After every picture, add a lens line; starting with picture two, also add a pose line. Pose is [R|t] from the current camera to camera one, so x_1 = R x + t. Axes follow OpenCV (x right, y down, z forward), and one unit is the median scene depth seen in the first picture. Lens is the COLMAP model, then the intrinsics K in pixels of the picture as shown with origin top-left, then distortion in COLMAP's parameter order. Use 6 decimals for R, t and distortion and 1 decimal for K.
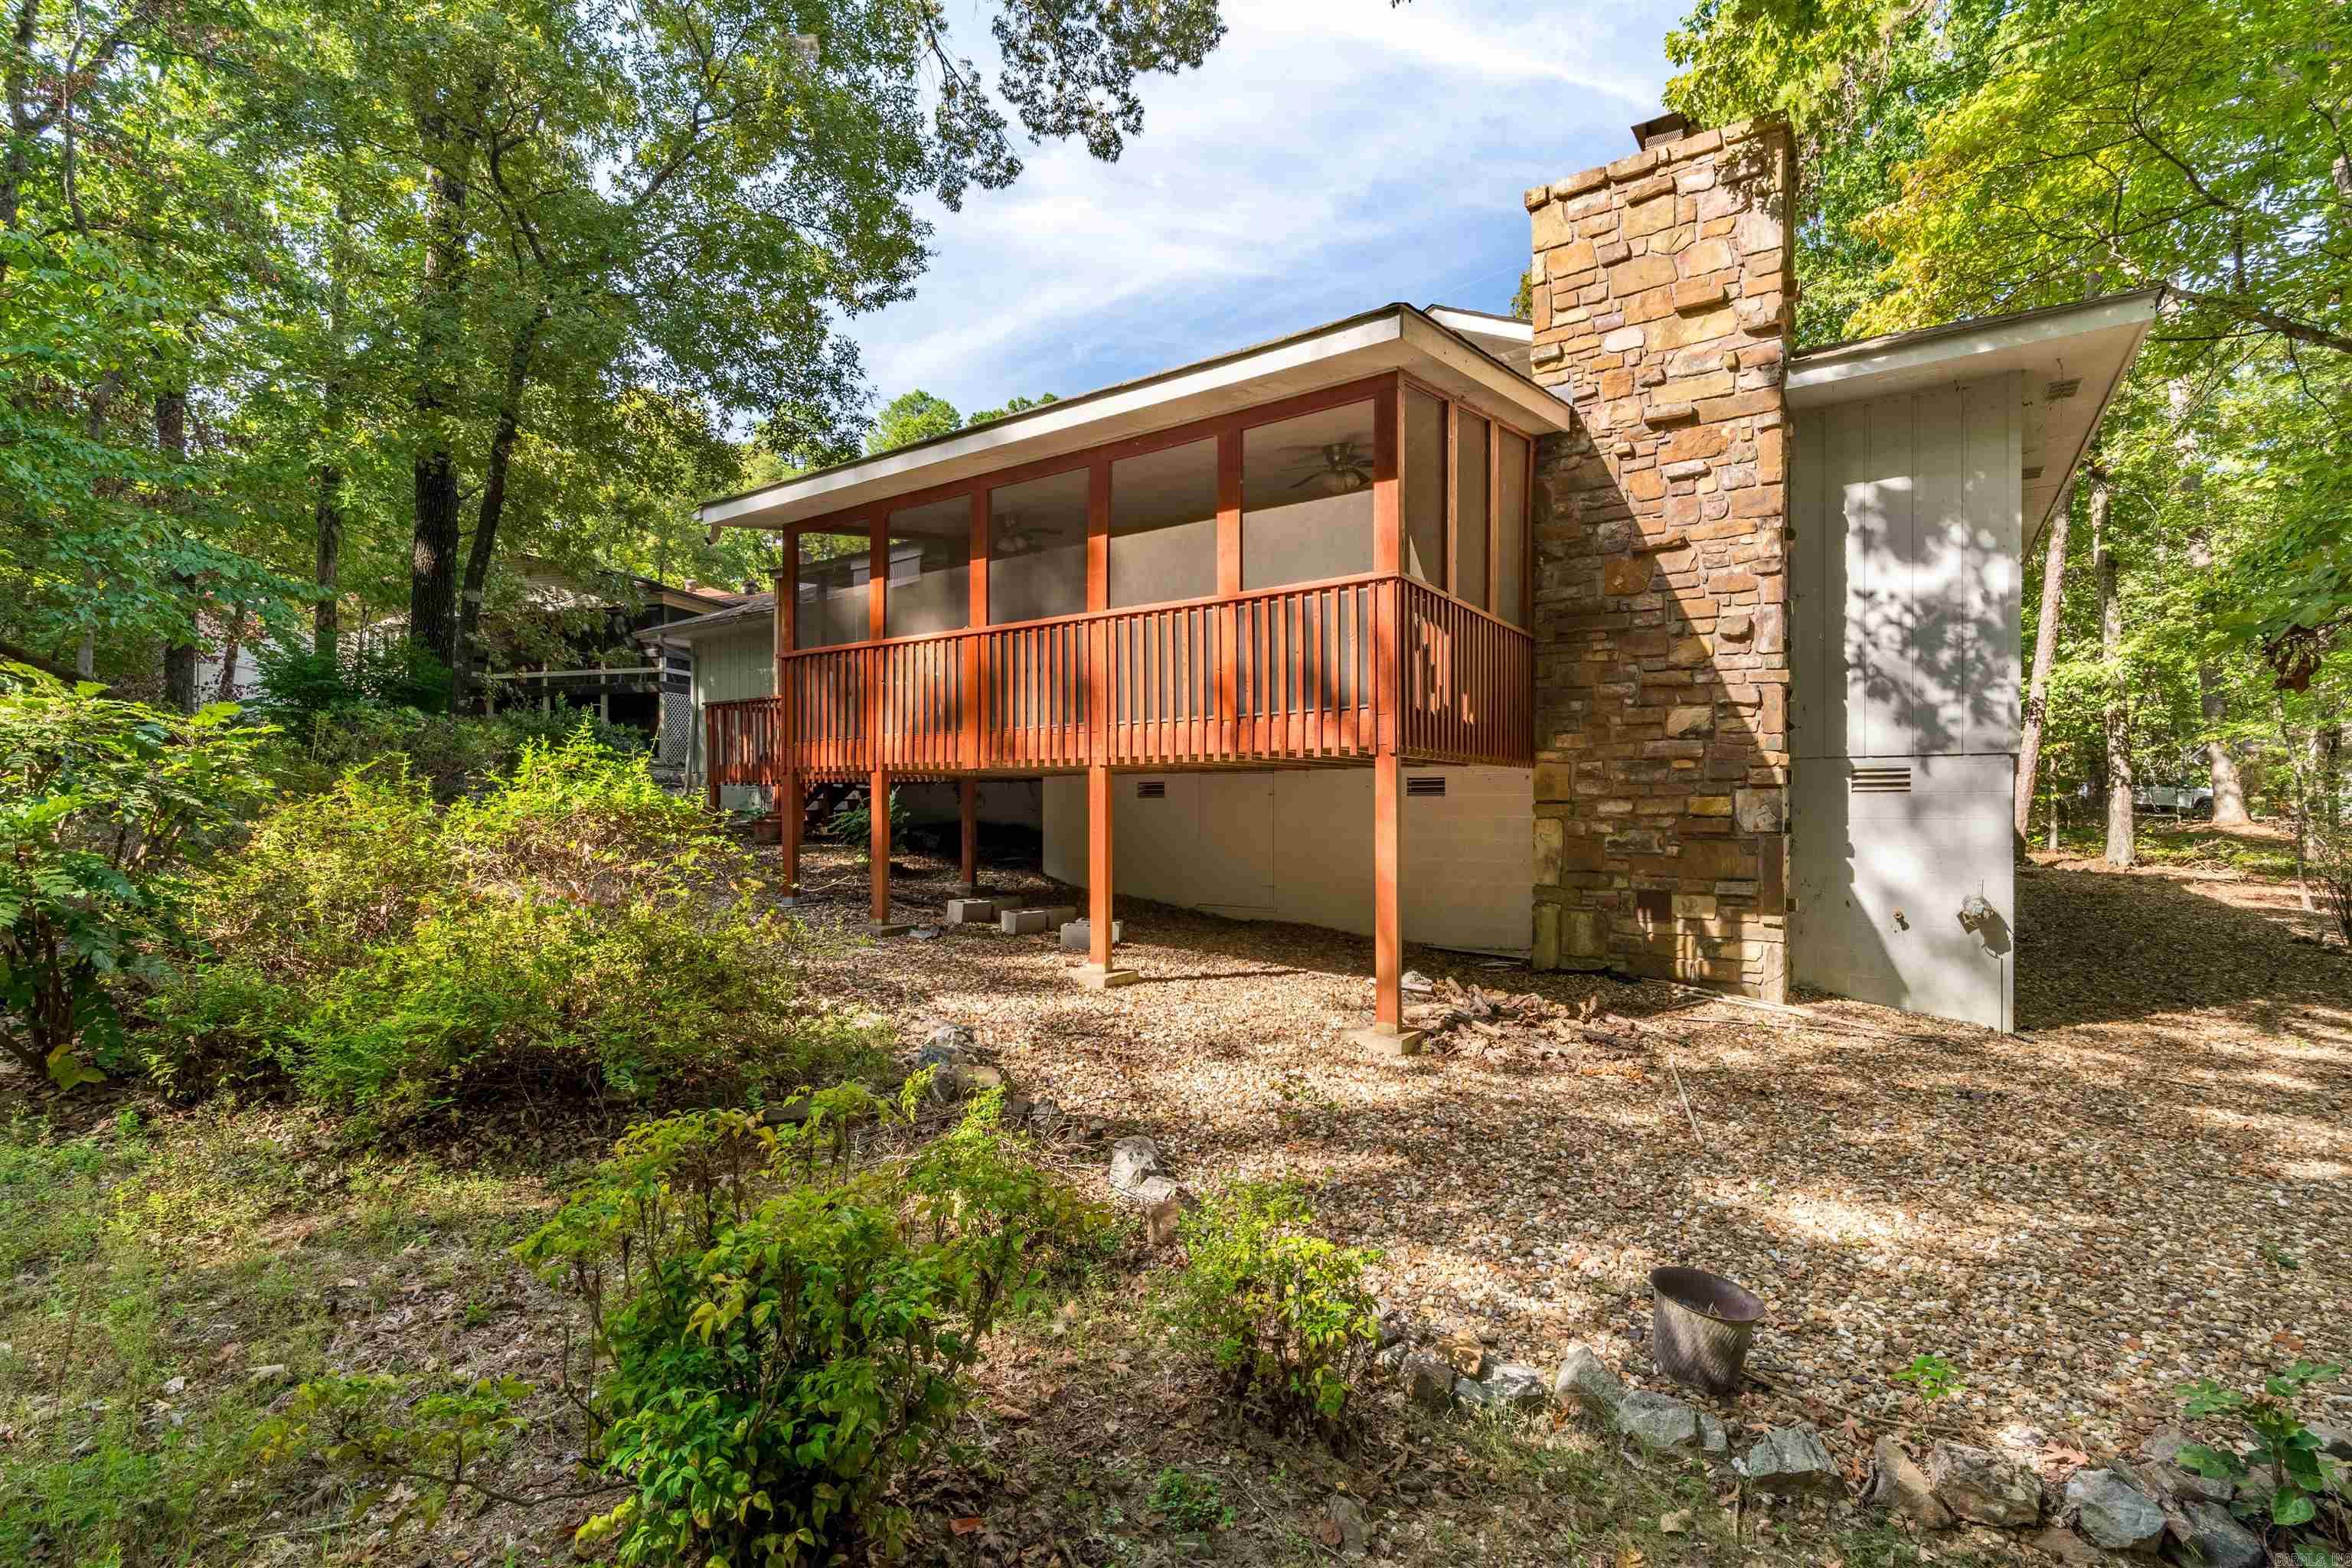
lens RADIAL K [[1088.9, 0, 1158.2], [0, 1088.9, 782.2], [0, 0, 1]] dist [-0.005553, 0.000669]
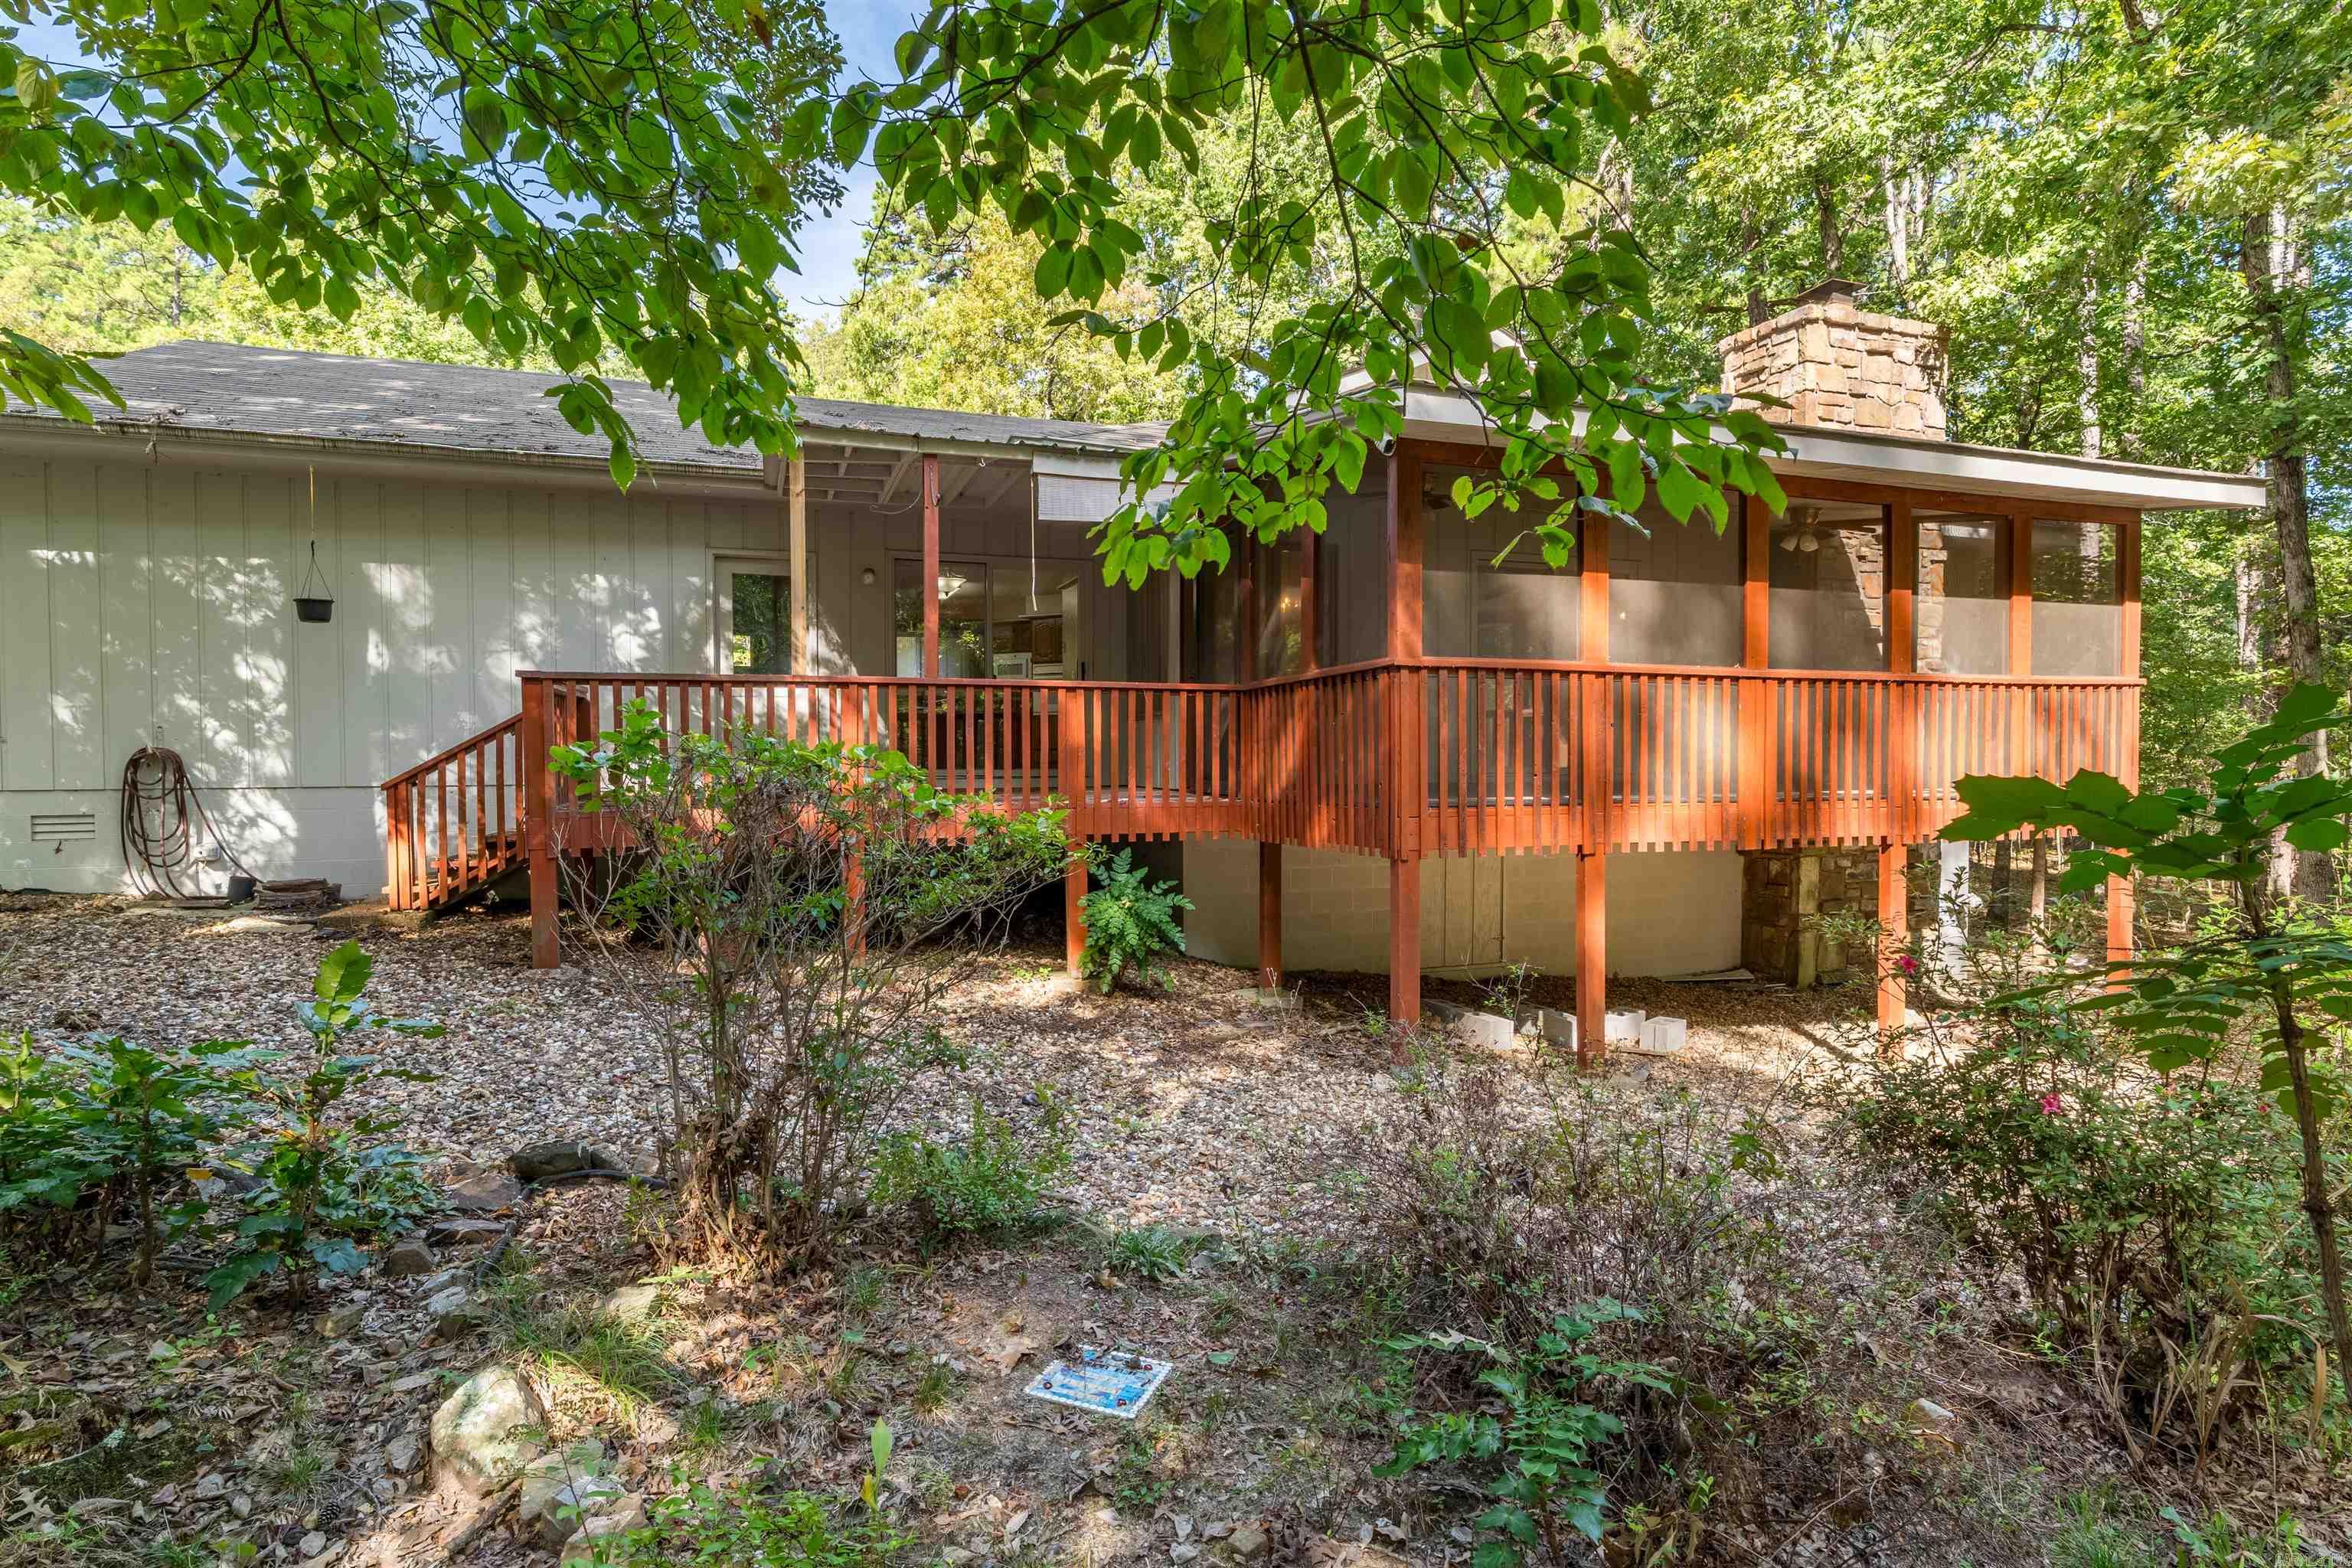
lens RADIAL K [[1196.6, 0, 1176.0], [0, 1196.6, 784.0], [0, 0, 1]] dist [-0.000581, -0.000194]
pose [[0.553331, -0.033374, 0.832292, -1.211851], [-0.003376, 0.999099, 0.042308, -0.108814], [-0.832954, -0.026220, 0.552720, 0.956345]]
